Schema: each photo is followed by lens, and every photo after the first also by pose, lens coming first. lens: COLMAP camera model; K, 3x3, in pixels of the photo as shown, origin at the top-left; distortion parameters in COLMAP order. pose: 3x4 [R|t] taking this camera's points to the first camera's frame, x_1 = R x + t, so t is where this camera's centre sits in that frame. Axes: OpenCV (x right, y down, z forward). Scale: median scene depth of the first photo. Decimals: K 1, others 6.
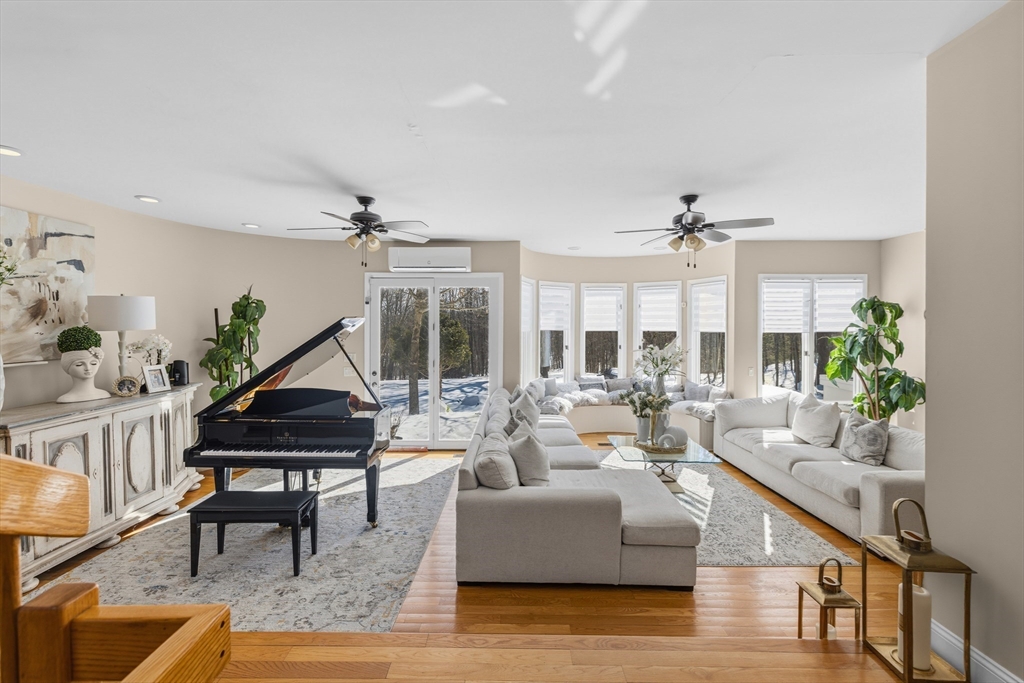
lens RADIAL K [[442.5, 0, 510.9], [0, 442.5, 324.7], [0, 0, 1]] dist [0.001912, 0.000347]
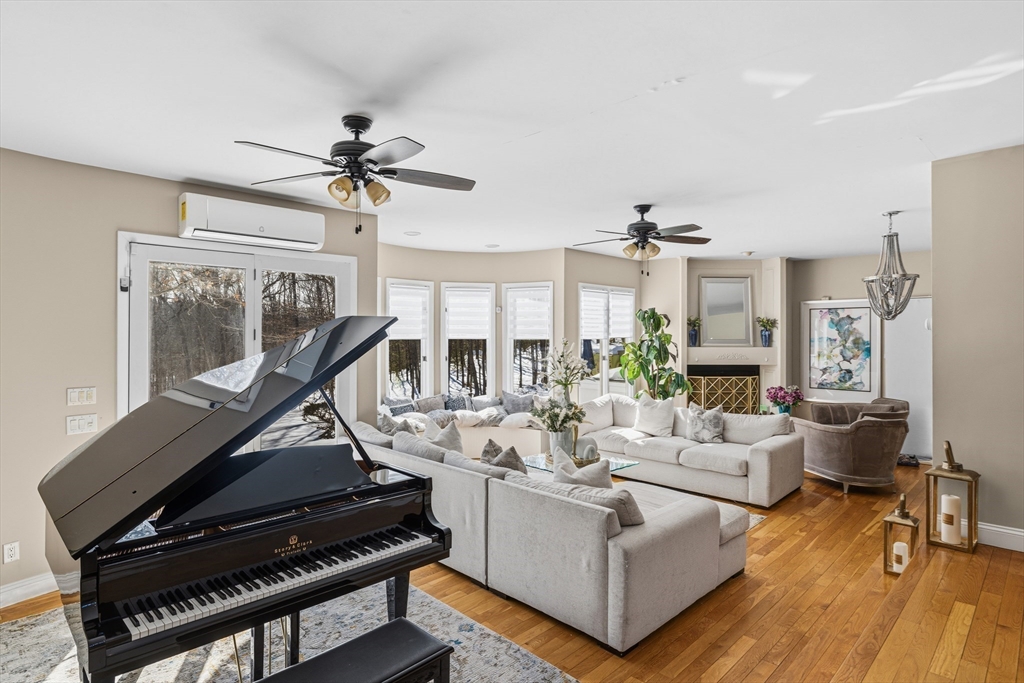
lens RADIAL K [[548.6, 0, 510.7], [0, 548.6, 328.3], [0, 0, 1]] dist [-0.002398, -0.000471]
pose [[0.701927, 0.005594, 0.712227, -0.503860], [0.000234, 0.999967, -0.008085, 0.002703], [-0.712249, 0.005841, 0.701903, 0.233893]]
